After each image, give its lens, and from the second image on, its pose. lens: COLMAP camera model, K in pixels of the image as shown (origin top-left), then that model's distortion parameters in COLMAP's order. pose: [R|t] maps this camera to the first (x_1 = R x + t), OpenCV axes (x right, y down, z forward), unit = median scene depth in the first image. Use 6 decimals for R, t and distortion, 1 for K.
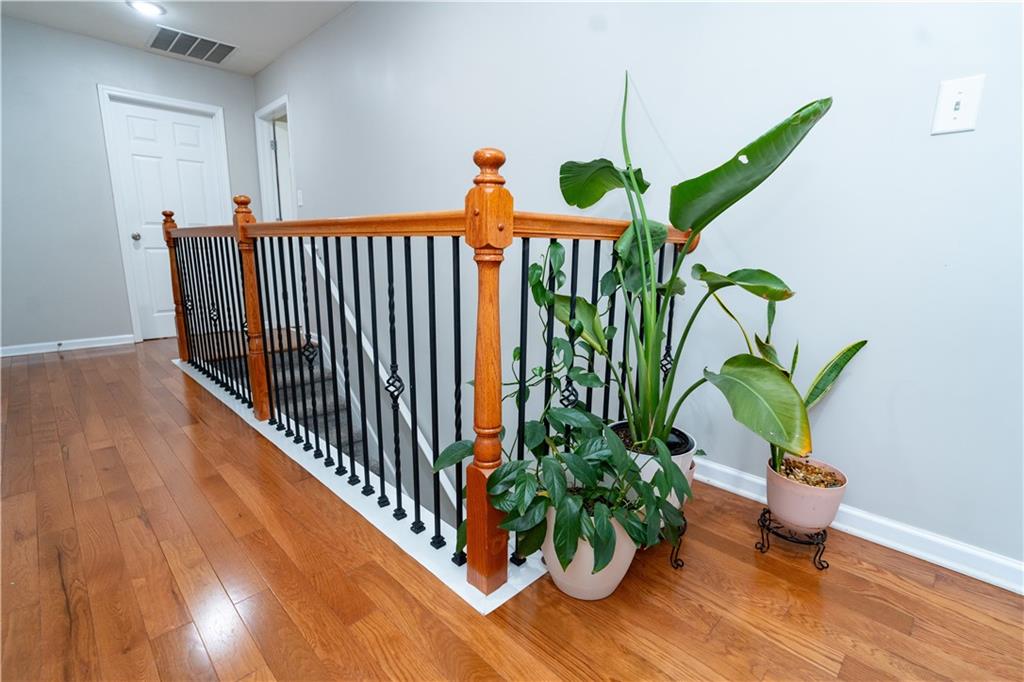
lens RADIAL K [[476.7, 0, 512.0], [0, 476.7, 341.0], [0, 0, 1]] dist [-0.021546, 0.010770]
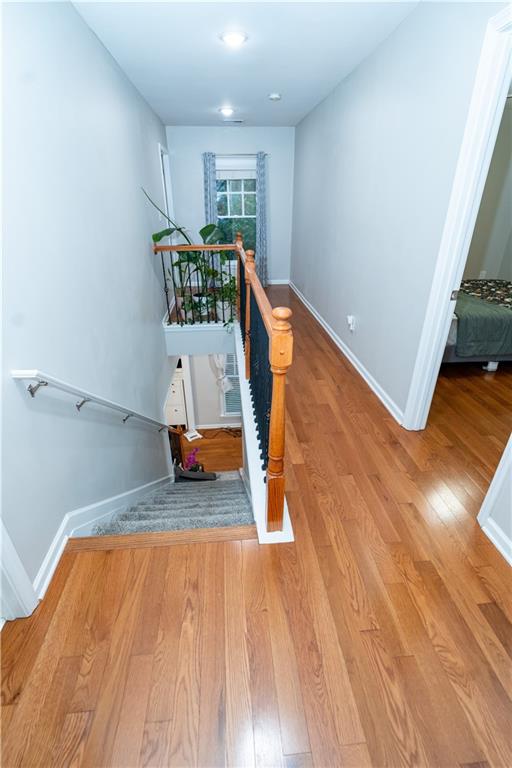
lens RADIAL K [[357.8, 0, 256.0], [0, 357.8, 384.0], [0, 0, 1]] dist [-0.011262, 0.000814]
pose [[-0.763756, -0.304663, 0.569084, -1.992824], [0.121839, 0.797724, 0.590586, -0.914747], [-0.633902, 0.520400, -0.572147, 2.676819]]
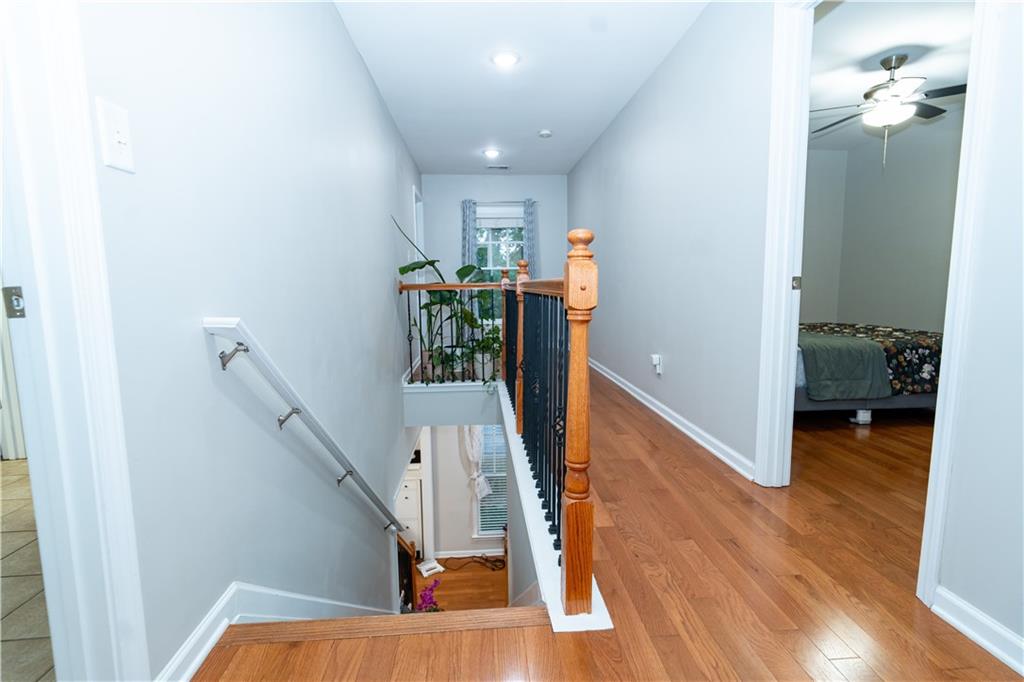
lens RADIAL K [[476.7, 0, 512.0], [0, 476.7, 341.0], [0, 0, 1]] dist [-0.021546, 0.010770]
pose [[-0.755601, -0.080626, 0.650051, -1.977664], [0.130501, 0.953972, 0.270011, -0.610658], [-0.641901, 0.288853, -0.710301, 2.795713]]
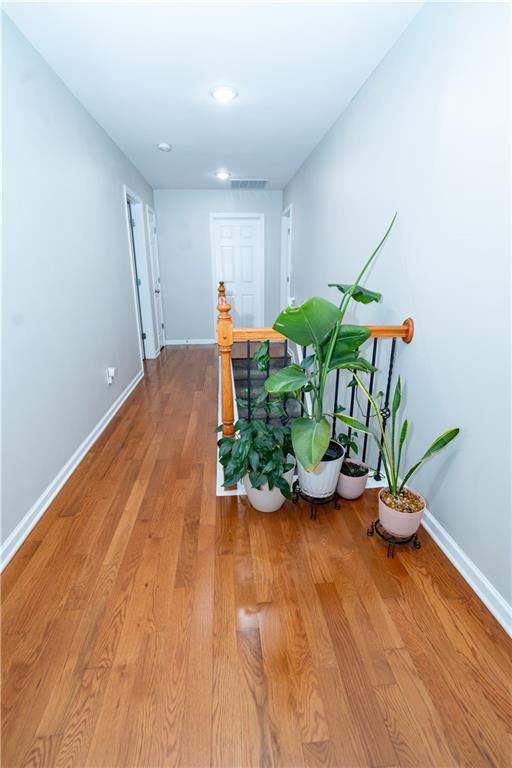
lens RADIAL K [[357.8, 0, 256.0], [0, 357.8, 384.0], [0, 0, 1]] dist [-0.011262, 0.000814]
pose [[0.765326, 0.181571, -0.617501, 0.799615], [-0.111887, 0.982309, 0.150168, -0.194914], [0.633843, -0.045837, 0.772102, -0.174460]]
